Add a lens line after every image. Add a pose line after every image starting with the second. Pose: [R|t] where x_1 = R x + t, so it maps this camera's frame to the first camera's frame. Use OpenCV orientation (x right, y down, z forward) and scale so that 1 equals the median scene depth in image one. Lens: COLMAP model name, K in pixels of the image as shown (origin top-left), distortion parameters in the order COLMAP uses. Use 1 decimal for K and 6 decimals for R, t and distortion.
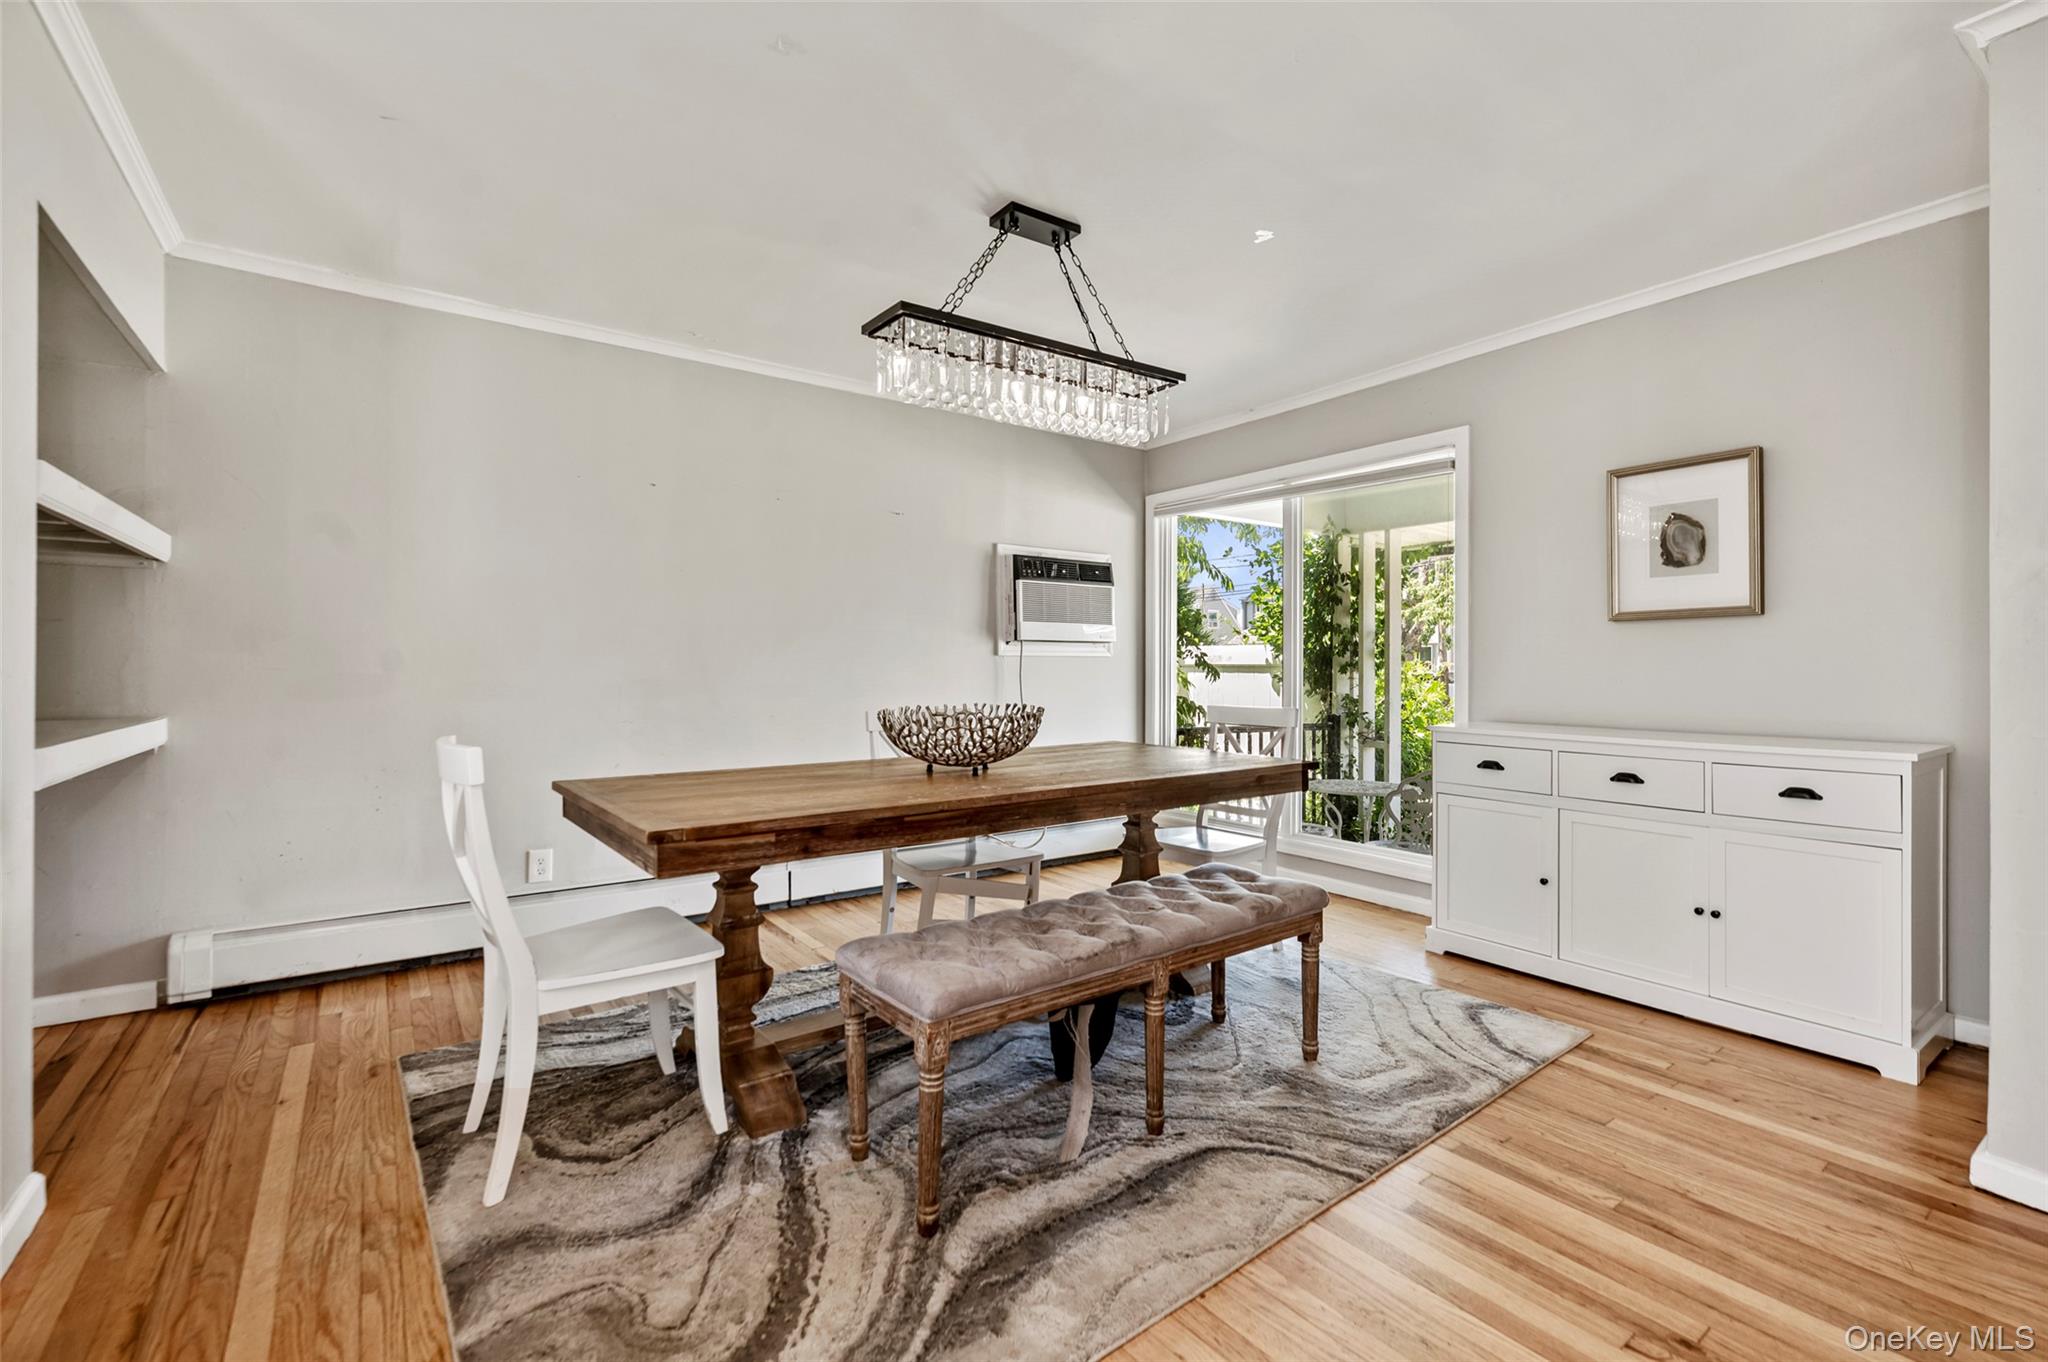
lens RADIAL K [[899.2, 0, 1032.5], [0, 899.2, 669.2], [0, 0, 1]] dist [-0.003342, 0.000083]
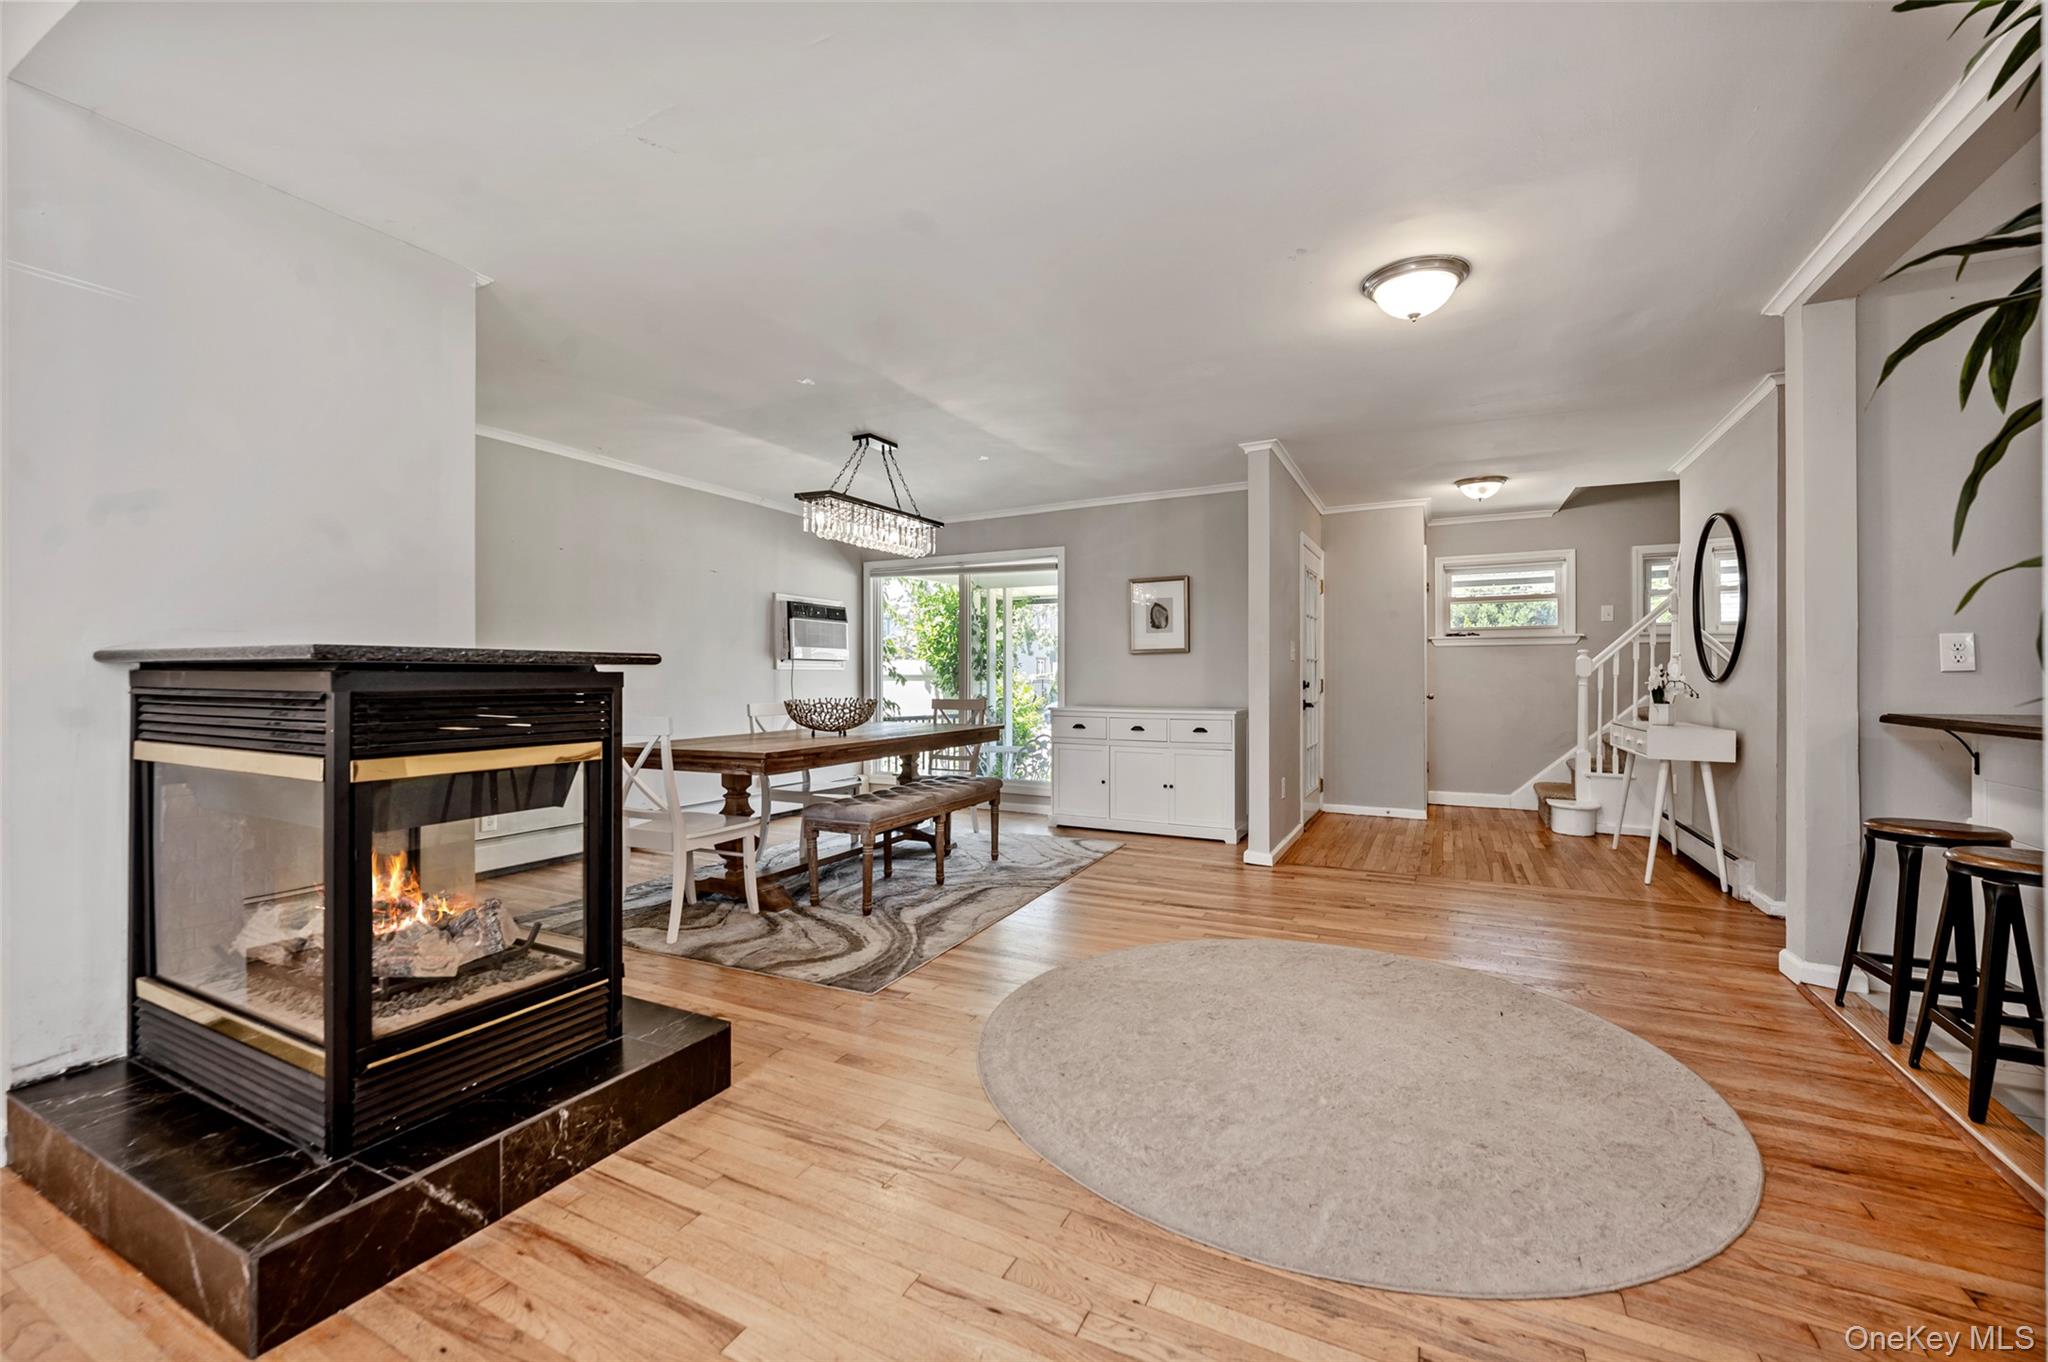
lens RADIAL K [[823.0, 0, 1029.7], [0, 823.0, 676.8], [0, 0, 1]] dist [-0.000511, -0.000247]
pose [[0.894597, -0.002548, 0.446866, -0.441232], [0.003378, 0.999994, -0.001062, -0.000258], [-0.446861, 0.002460, 0.894600, -0.635686]]
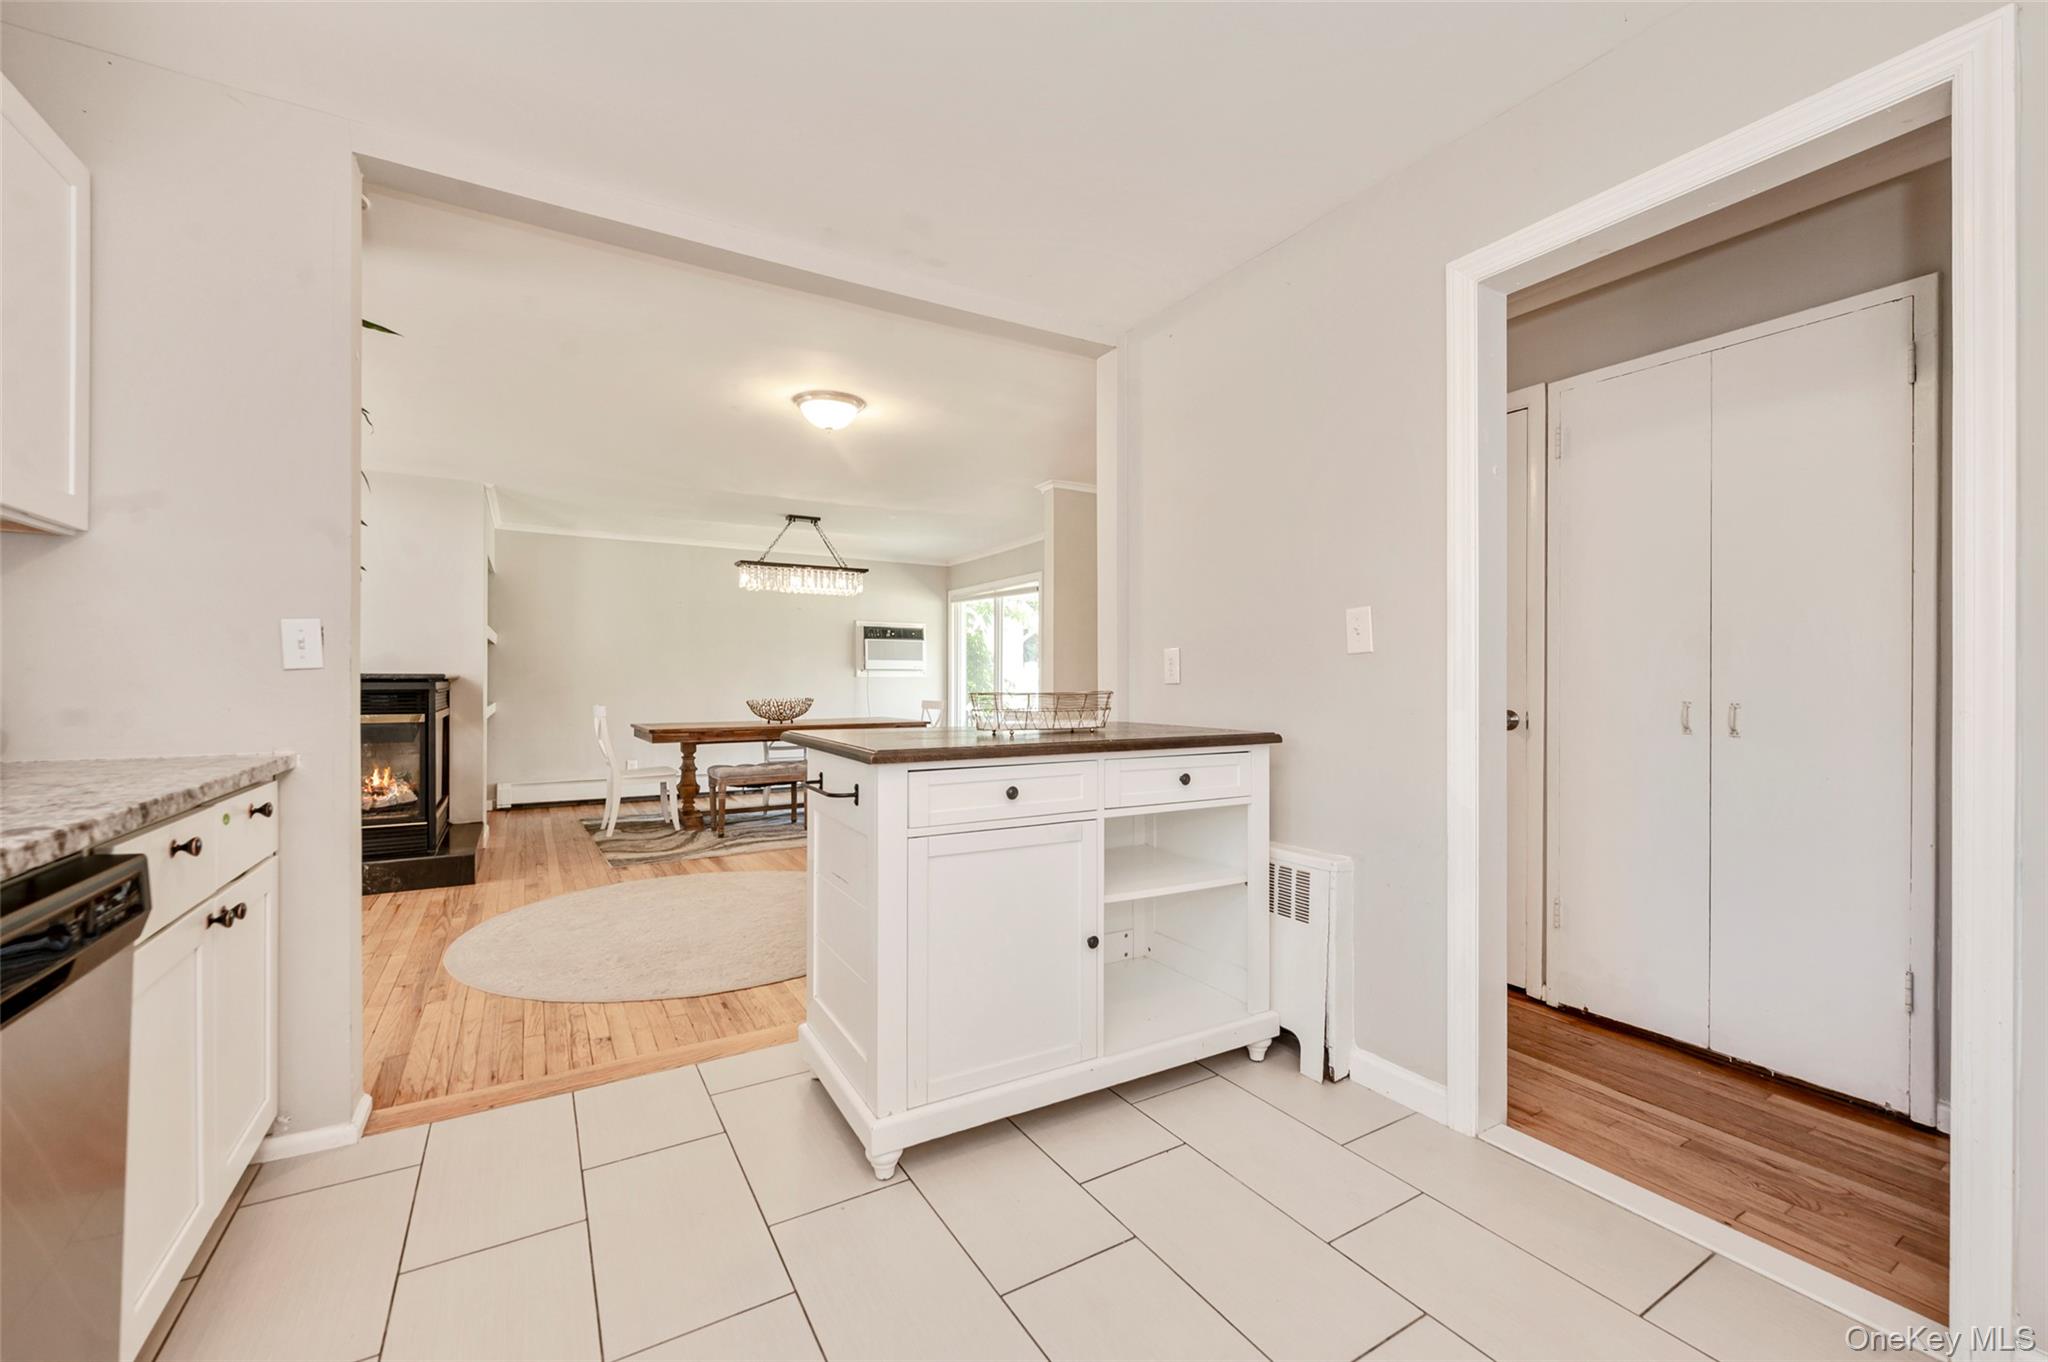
lens RADIAL K [[823.0, 0, 1029.7], [0, 823.0, 676.8], [0, 0, 1]] dist [-0.000511, -0.000247]
pose [[0.996086, -0.003581, -0.088321, 0.831290], [0.003044, 0.999976, -0.006218, -0.005083], [0.088341, 0.005925, 0.996073, -1.293358]]
